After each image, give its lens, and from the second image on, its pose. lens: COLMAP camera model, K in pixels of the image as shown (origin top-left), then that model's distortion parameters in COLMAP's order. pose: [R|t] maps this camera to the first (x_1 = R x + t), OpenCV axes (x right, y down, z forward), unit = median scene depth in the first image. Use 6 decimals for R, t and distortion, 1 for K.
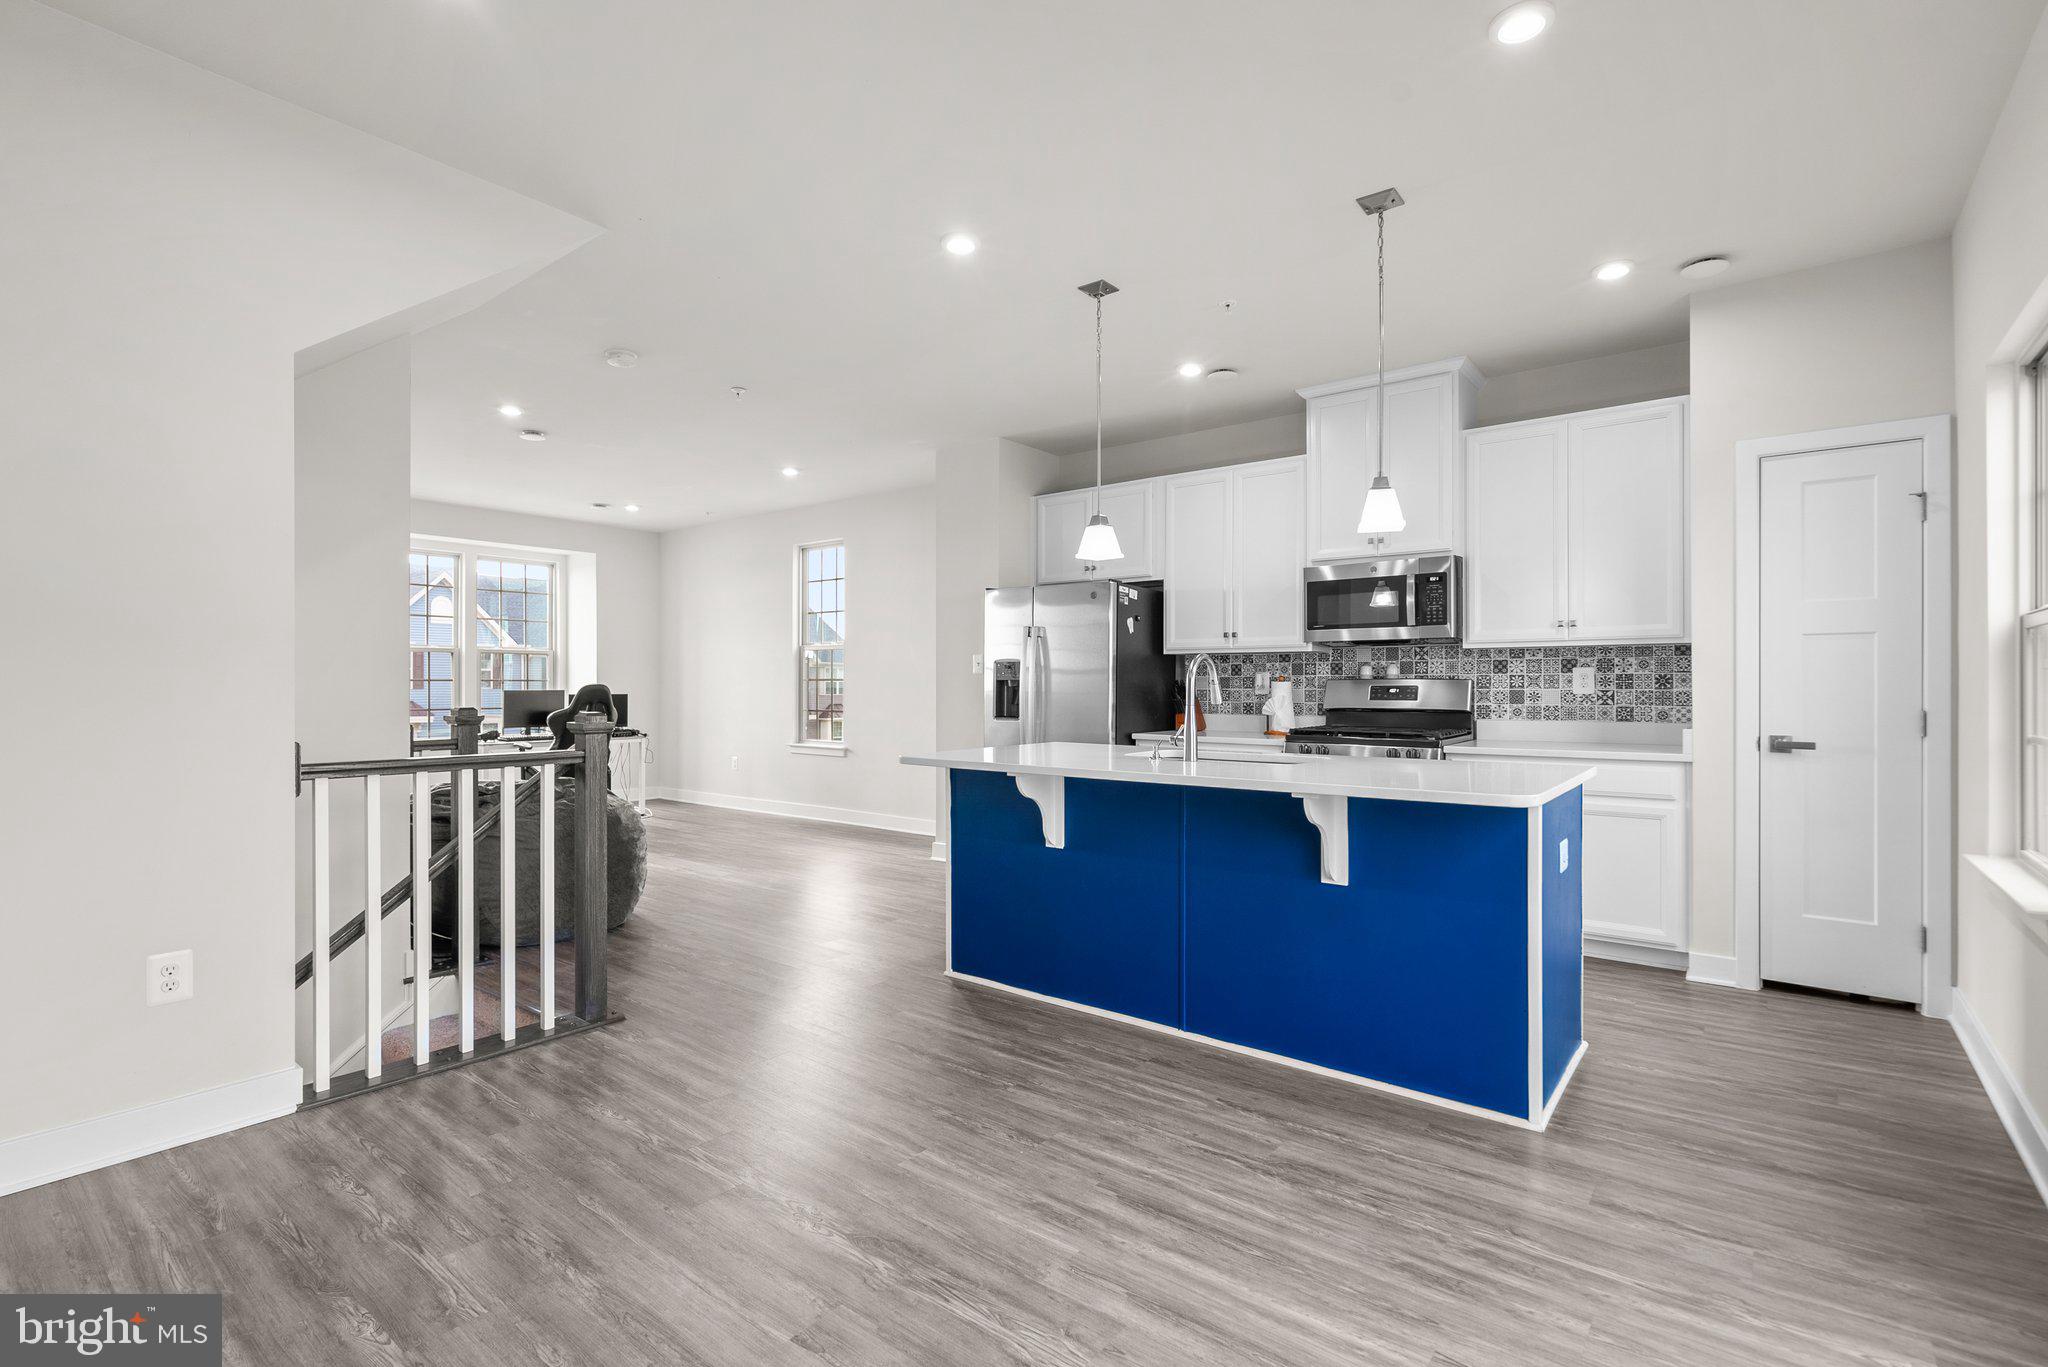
lens RADIAL K [[948.1, 0, 1014.0], [0, 948.1, 681.9], [0, 0, 1]] dist [-0.000700, 0.000959]
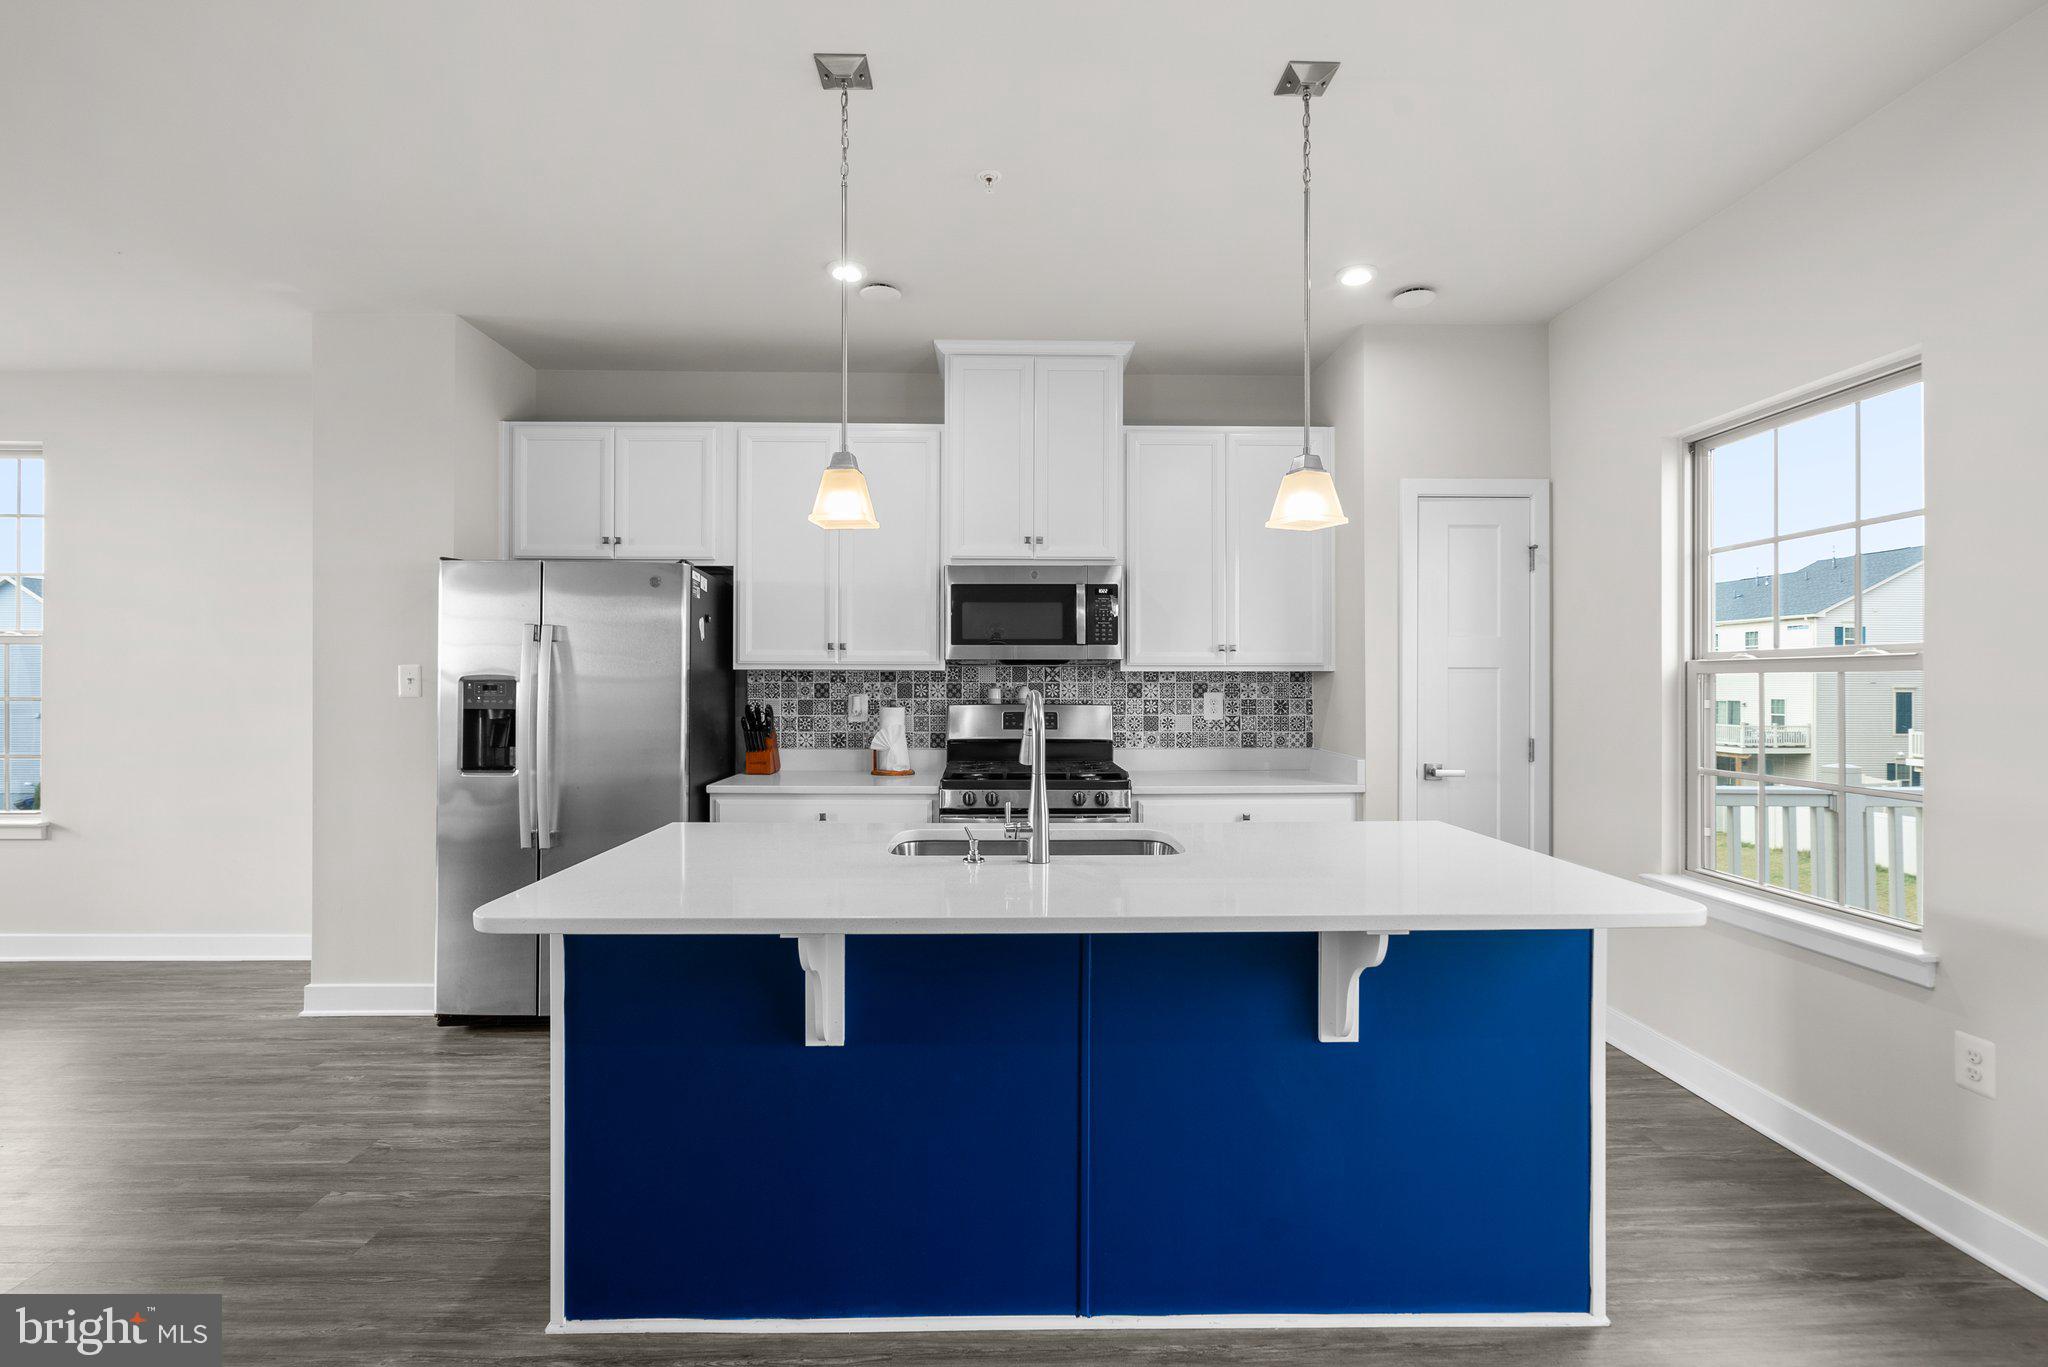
lens RADIAL K [[941.3, 0, 1014.0], [0, 941.3, 682.1], [0, 0, 1]] dist [-0.003945, 0.000310]
pose [[0.767575, 0.000071, 0.640959, -0.168017], [-0.003163, 0.999988, 0.003678, -0.028546], [-0.640951, -0.004851, 0.767566, 0.392800]]
